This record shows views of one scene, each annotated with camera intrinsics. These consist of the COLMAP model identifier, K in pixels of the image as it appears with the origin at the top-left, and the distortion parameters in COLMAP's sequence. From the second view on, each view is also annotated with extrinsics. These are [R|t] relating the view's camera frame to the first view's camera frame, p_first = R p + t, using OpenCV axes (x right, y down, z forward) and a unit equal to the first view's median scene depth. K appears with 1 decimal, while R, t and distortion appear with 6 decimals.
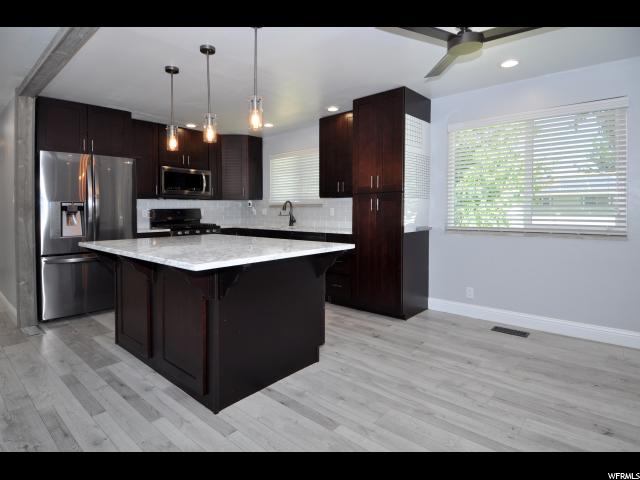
lens RADIAL K [[326.6, 0, 320.4], [0, 326.6, 215.7], [0, 0, 1]] dist [0.001385, -0.012006]
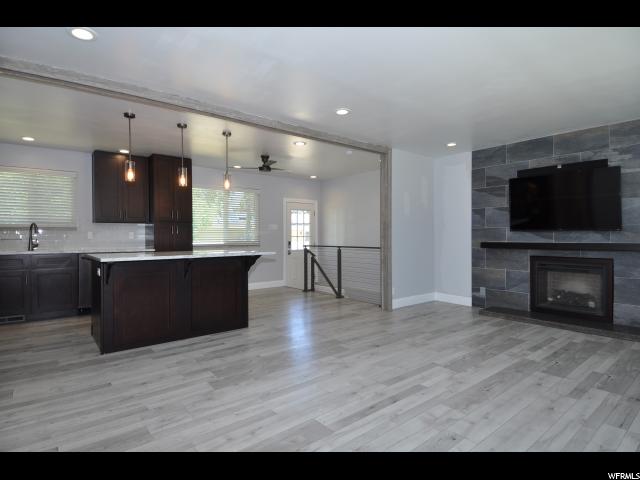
lens RADIAL K [[308.8, 0, 302.9], [0, 308.8, 236.7], [0, 0, 1]] dist [0.001049, -0.008233]
pose [[0.234828, 0.004924, 0.972025, -1.001950], [0.020724, 0.999735, -0.010070, 0.022908], [-0.971816, 0.022509, 0.234663, 0.075067]]
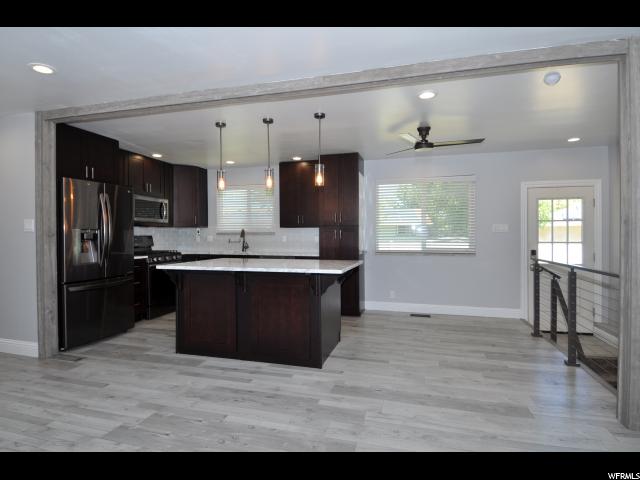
lens RADIAL K [[329.3, 0, 320.0], [0, 329.3, 240.0], [0, 0, 1]] dist [0.002087, -0.000511]
pose [[0.901935, 0.002081, 0.431868, -0.463723], [0.000958, 0.999976, -0.006820, -0.000631], [-0.431872, 0.006565, 0.901911, -0.199264]]
